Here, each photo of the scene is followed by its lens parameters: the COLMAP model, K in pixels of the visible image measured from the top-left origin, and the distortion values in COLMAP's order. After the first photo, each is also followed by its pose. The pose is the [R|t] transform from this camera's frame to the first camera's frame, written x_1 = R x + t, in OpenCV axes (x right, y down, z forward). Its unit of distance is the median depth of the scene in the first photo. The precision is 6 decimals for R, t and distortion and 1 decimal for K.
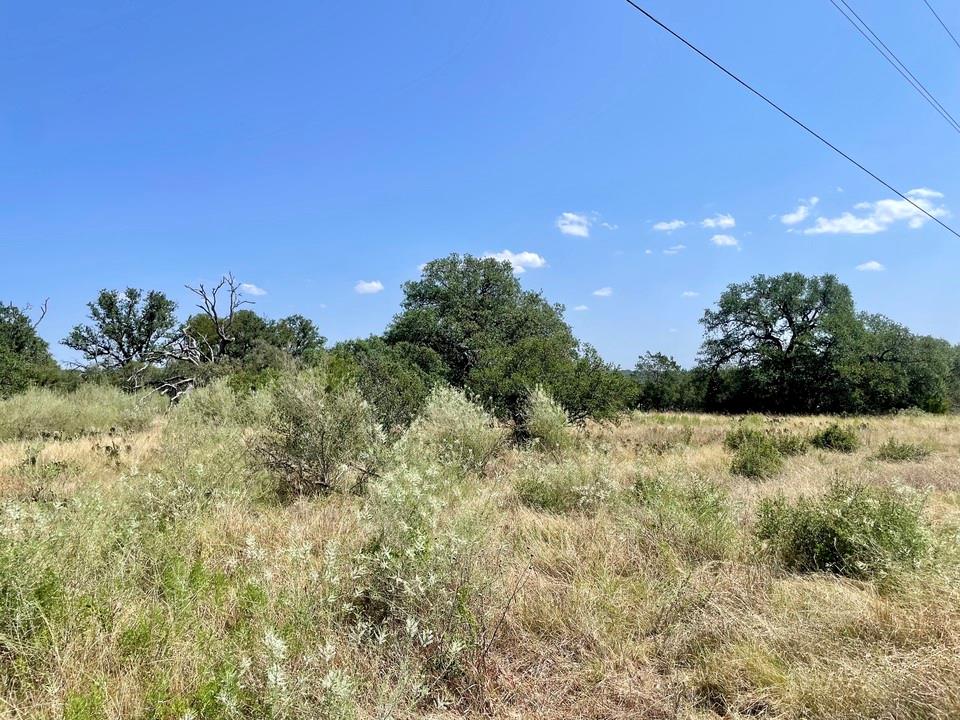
lens RADIAL K [[742.7, 0, 475.4], [0, 742.7, 360.5], [0, 0, 1]] dist [0.100833, -0.137377]
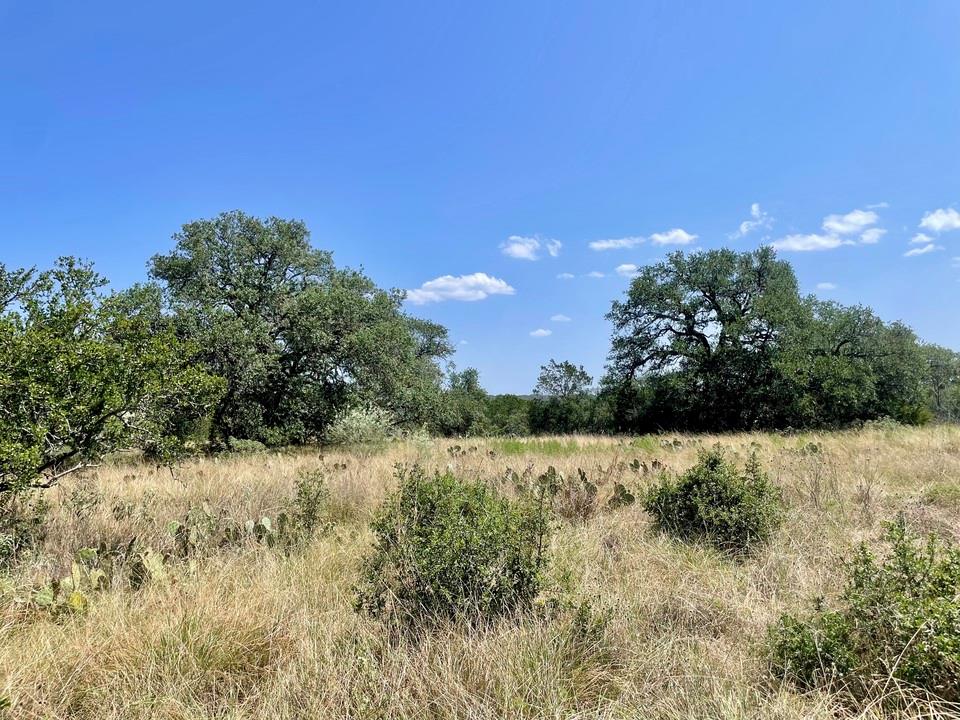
lens RADIAL K [[742.7, 0, 475.4], [0, 742.7, 360.5], [0, 0, 1]] dist [0.100833, -0.137377]
pose [[0.998476, -0.028827, 0.047055, 0.136940], [0.030653, 0.998786, -0.038560, 0.019994], [-0.045887, 0.039944, 0.998148, 0.256944]]
